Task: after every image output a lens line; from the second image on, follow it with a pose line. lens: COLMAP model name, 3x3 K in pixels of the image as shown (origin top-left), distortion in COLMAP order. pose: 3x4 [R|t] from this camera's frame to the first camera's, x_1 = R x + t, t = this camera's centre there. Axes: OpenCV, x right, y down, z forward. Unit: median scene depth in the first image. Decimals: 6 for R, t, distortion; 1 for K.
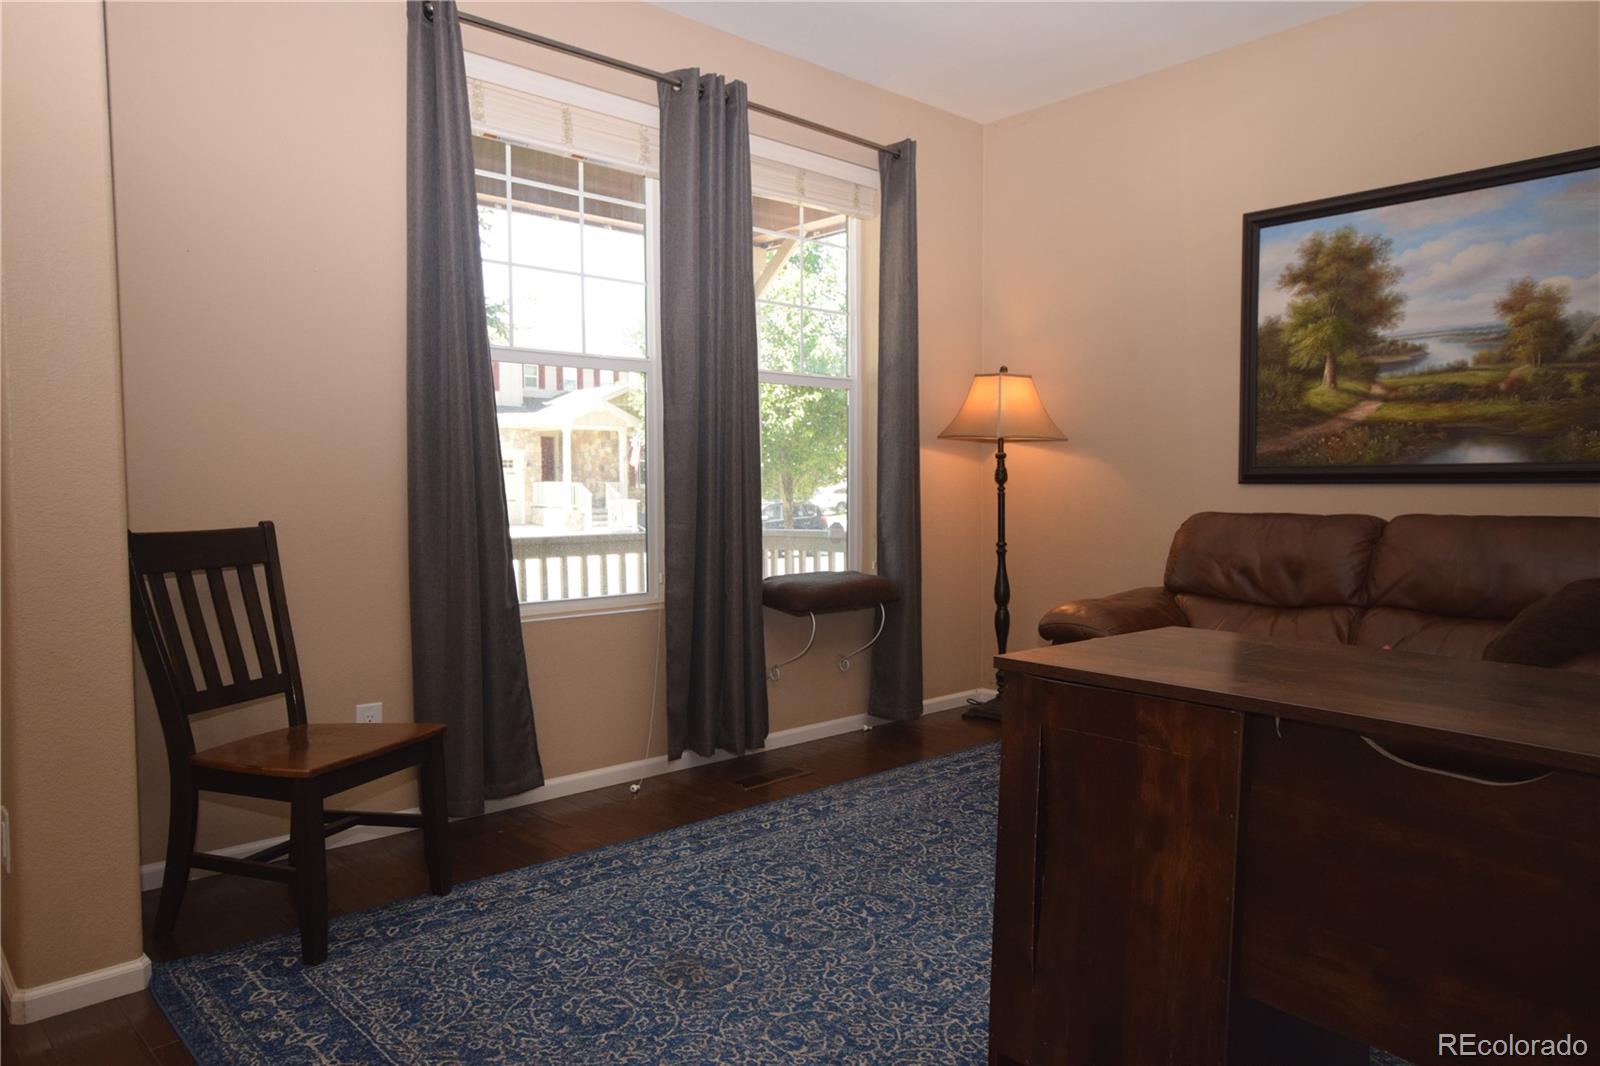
lens RADIAL K [[1086.1, 0, 804.2], [0, 1086.1, 540.5], [0, 0, 1]] dist [0.005043, 0.025171]
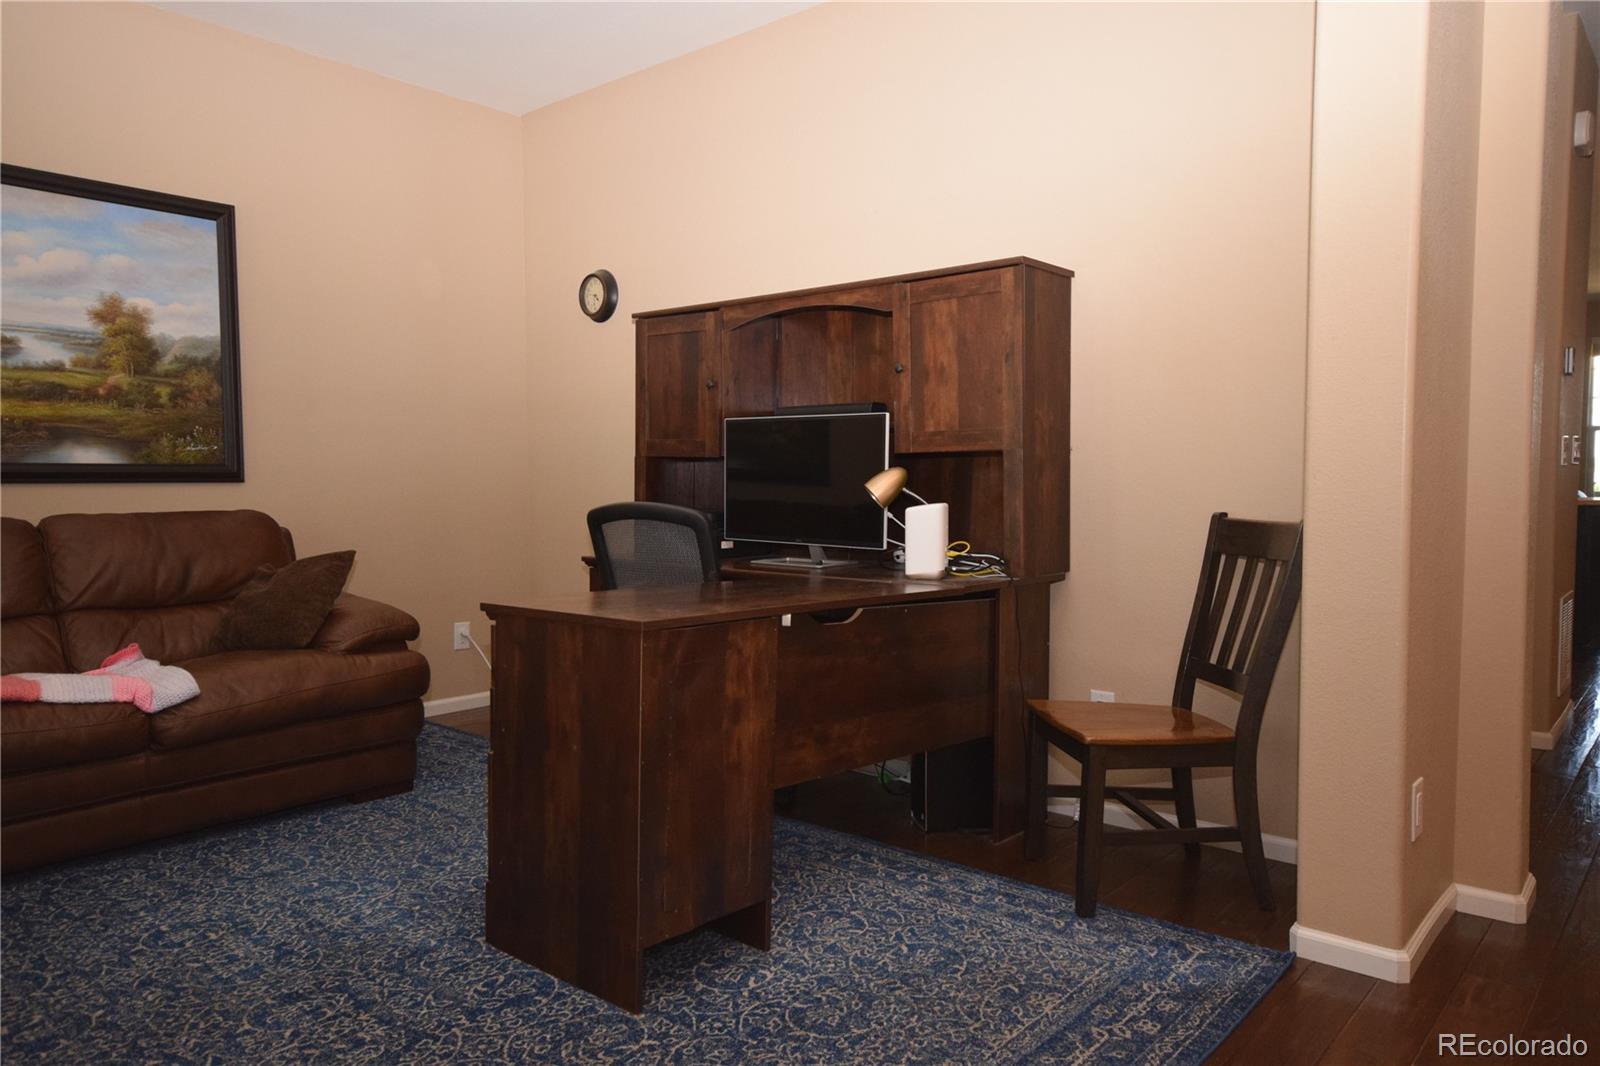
lens RADIAL K [[1086.1, 0, 804.2], [0, 1086.1, 540.5], [0, 0, 1]] dist [0.005043, 0.025171]
pose [[-0.106418, -0.053555, 0.992878, -0.496174], [0.056554, 0.996606, 0.059818, -0.022209], [-0.992712, 0.062517, -0.103028, 0.448285]]
